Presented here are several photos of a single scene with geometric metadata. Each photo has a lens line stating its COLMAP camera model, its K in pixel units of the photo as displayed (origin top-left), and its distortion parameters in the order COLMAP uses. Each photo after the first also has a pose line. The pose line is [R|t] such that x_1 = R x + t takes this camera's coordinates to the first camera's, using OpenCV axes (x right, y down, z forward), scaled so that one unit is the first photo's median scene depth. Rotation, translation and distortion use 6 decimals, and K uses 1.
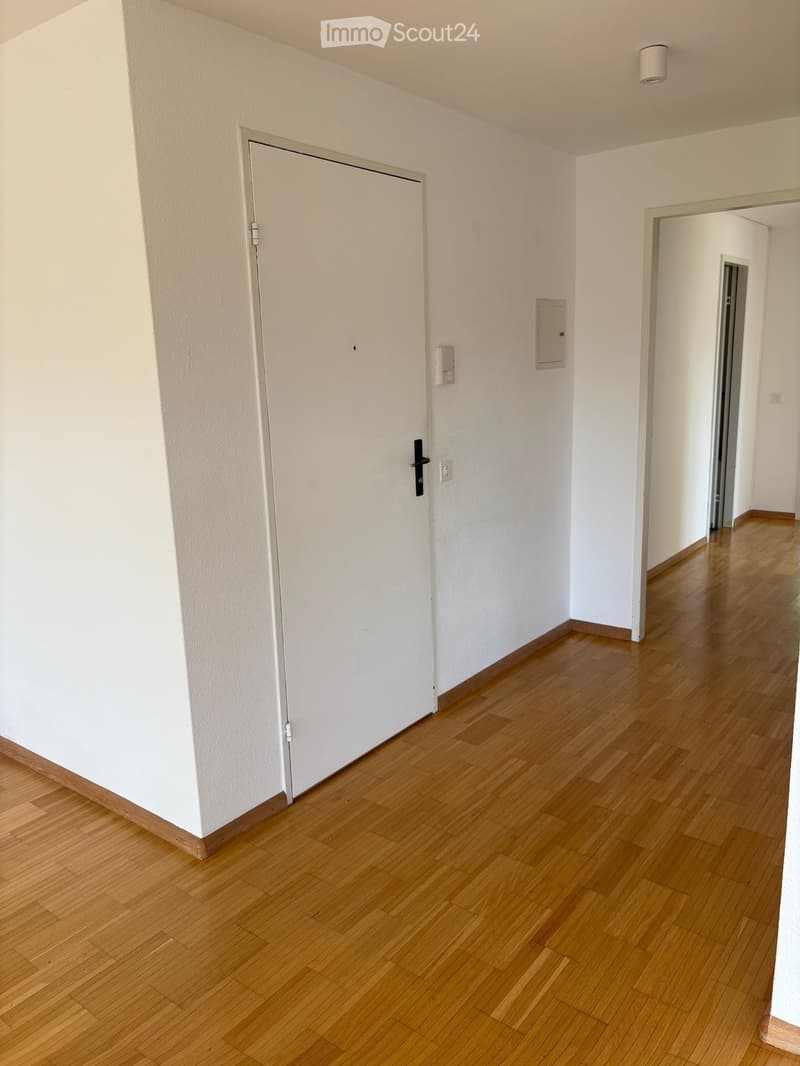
lens RADIAL K [[801.2, 0, 398.7], [0, 801.2, 535.9], [0, 0, 1]] dist [-0.007495, -0.005997]
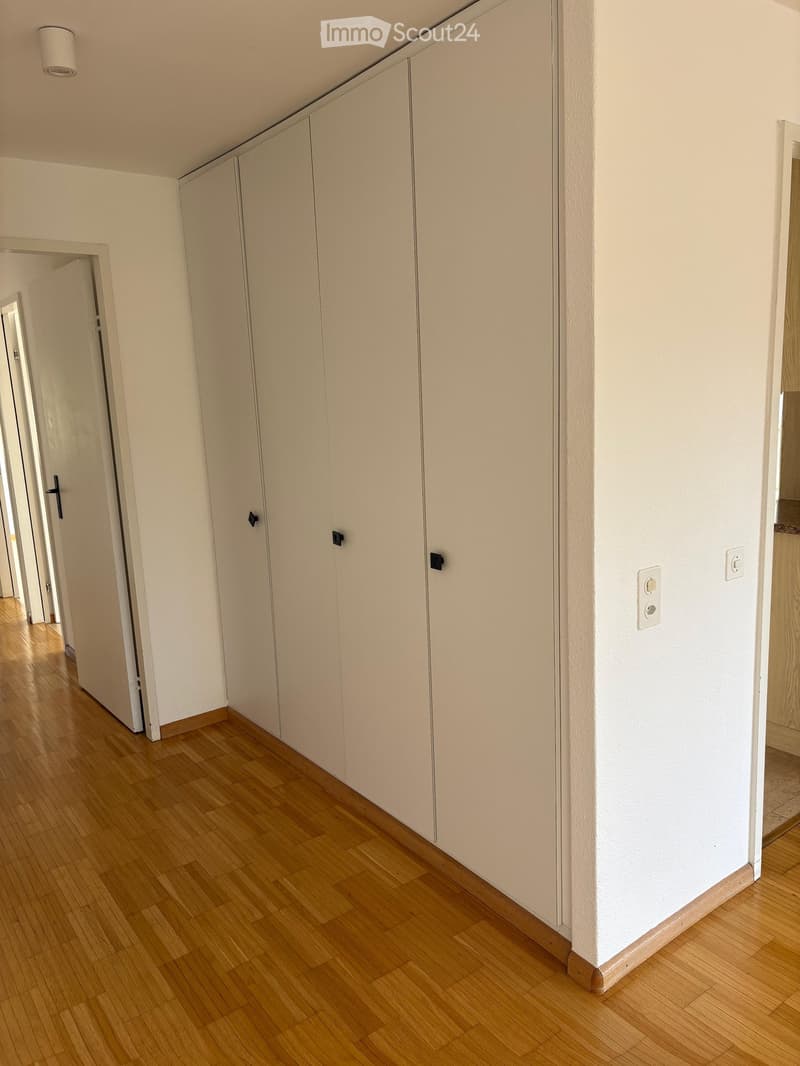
lens RADIAL K [[801.2, 0, 398.4], [0, 801.2, 530.9], [0, 0, 1]] dist [-0.007495, -0.005997]
pose [[0.273422, -0.149430, 0.950217, -0.391012], [0.253325, 0.964172, 0.078731, -0.099829], [-0.927937, 0.219187, 0.301480, 0.519708]]
